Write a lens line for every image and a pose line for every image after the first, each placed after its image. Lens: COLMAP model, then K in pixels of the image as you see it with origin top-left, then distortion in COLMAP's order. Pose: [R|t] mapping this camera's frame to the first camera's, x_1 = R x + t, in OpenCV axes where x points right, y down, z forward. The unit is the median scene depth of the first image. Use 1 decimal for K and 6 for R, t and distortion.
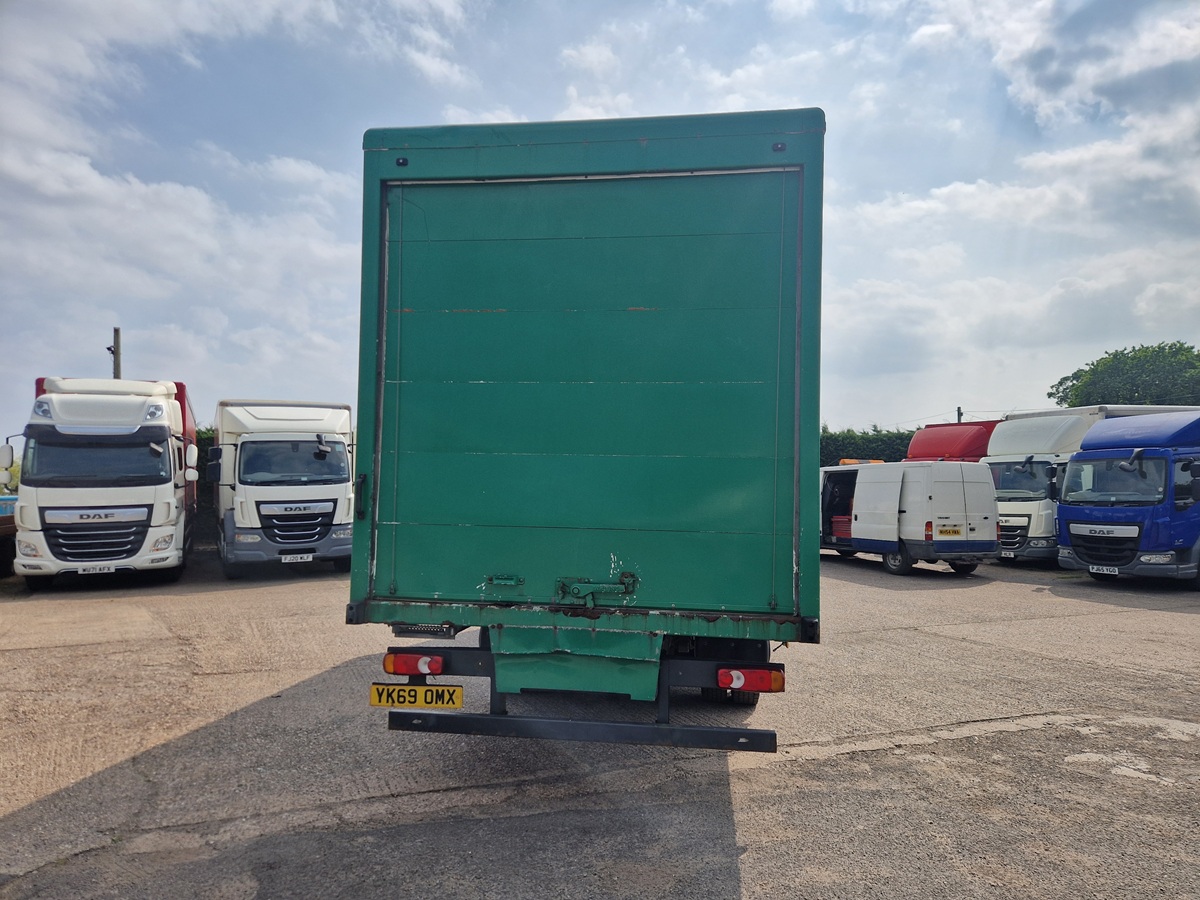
lens RADIAL K [[804.0, 0, 598.2], [0, 804.0, 449.1], [0, 0, 1]] dist [0.072699, -0.057867]
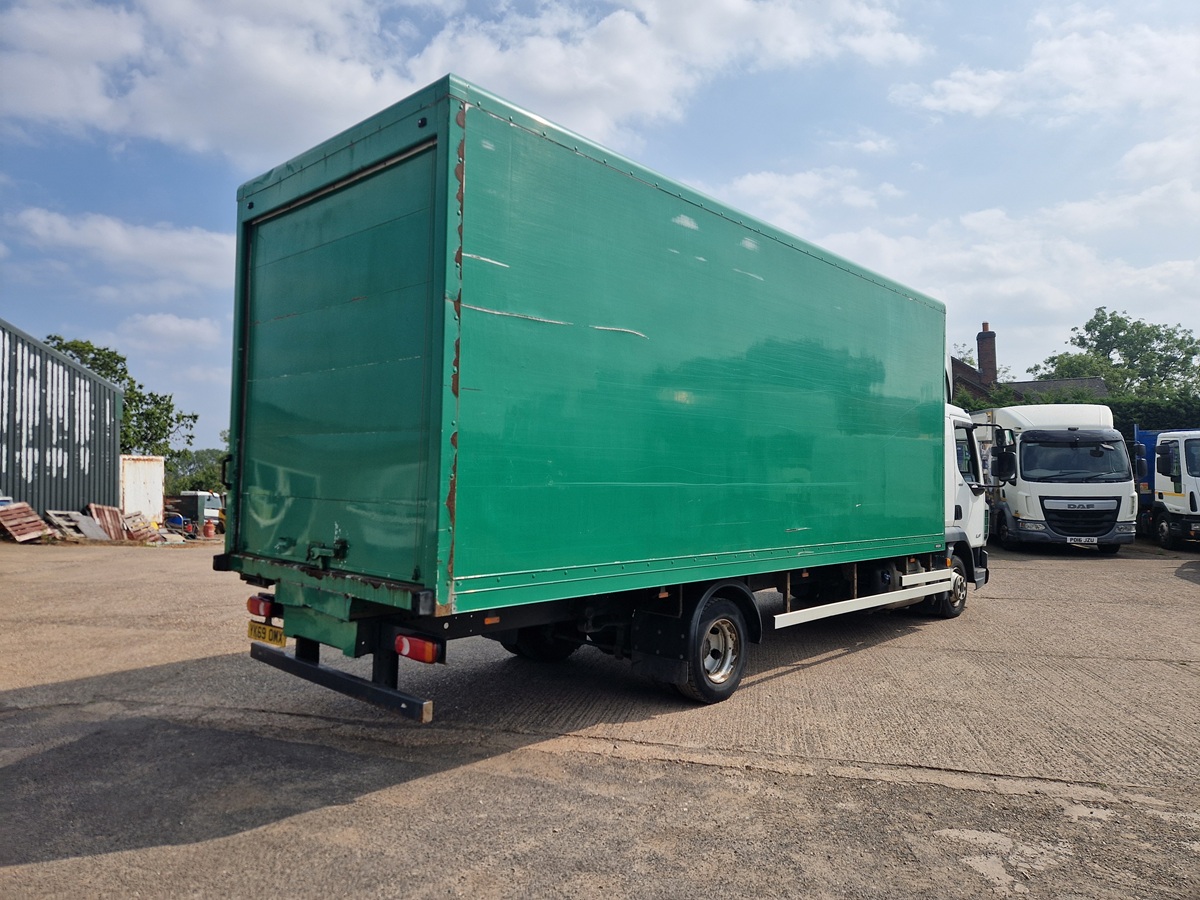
lens RADIAL K [[796.1, 0, 594.1], [0, 796.1, 439.6], [0, 0, 1]] dist [0.072627, -0.056568]
pose [[0.812659, -0.030398, -0.581946, 0.903891], [0.031092, 0.999478, -0.008789, 0.035476], [0.581909, -0.010951, 0.813180, 0.292898]]
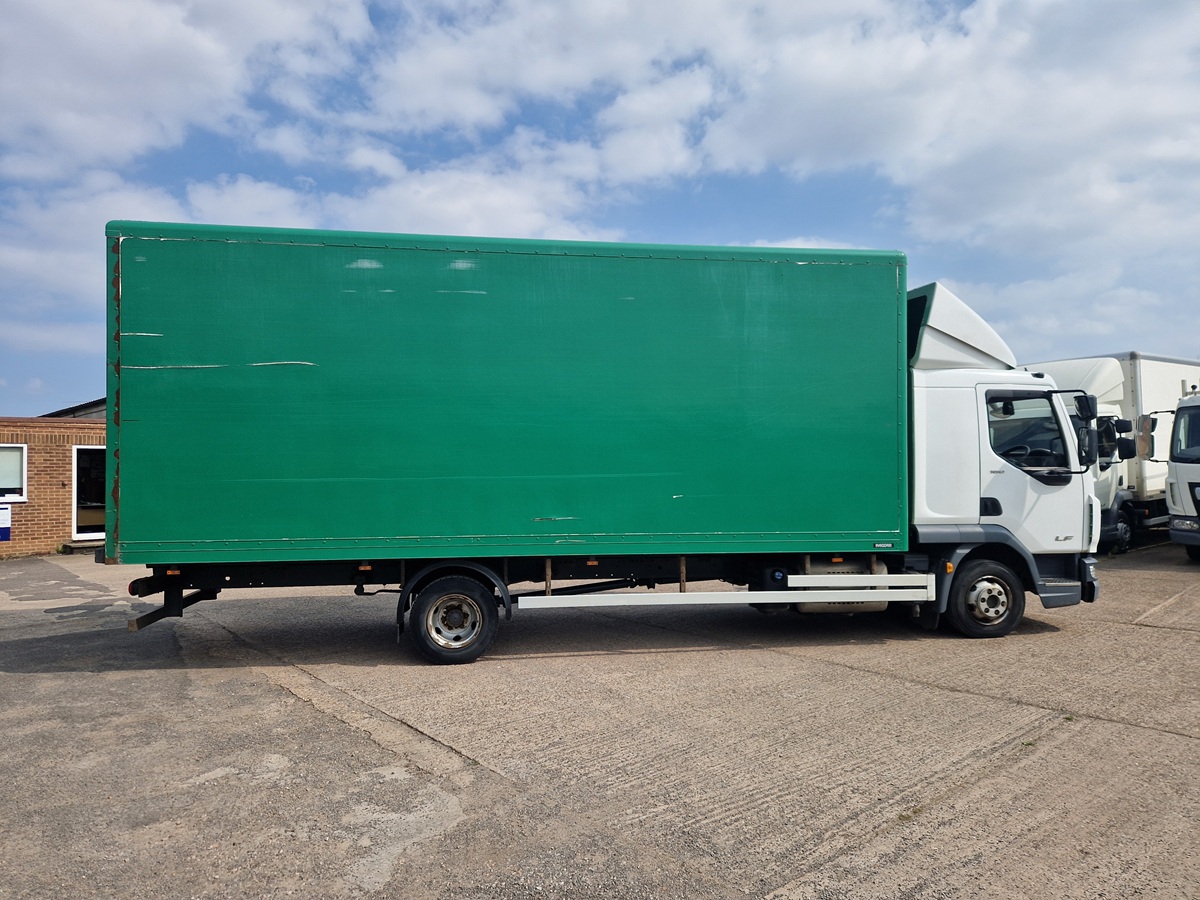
lens RADIAL K [[804.0, 0, 598.2], [0, 804.0, 449.1], [0, 0, 1]] dist [0.072699, -0.057867]
pose [[0.265139, -0.040179, -0.963373, 1.867306], [0.066086, 0.997539, -0.023416, 0.104386], [0.961943, -0.057457, 0.267141, 1.356851]]
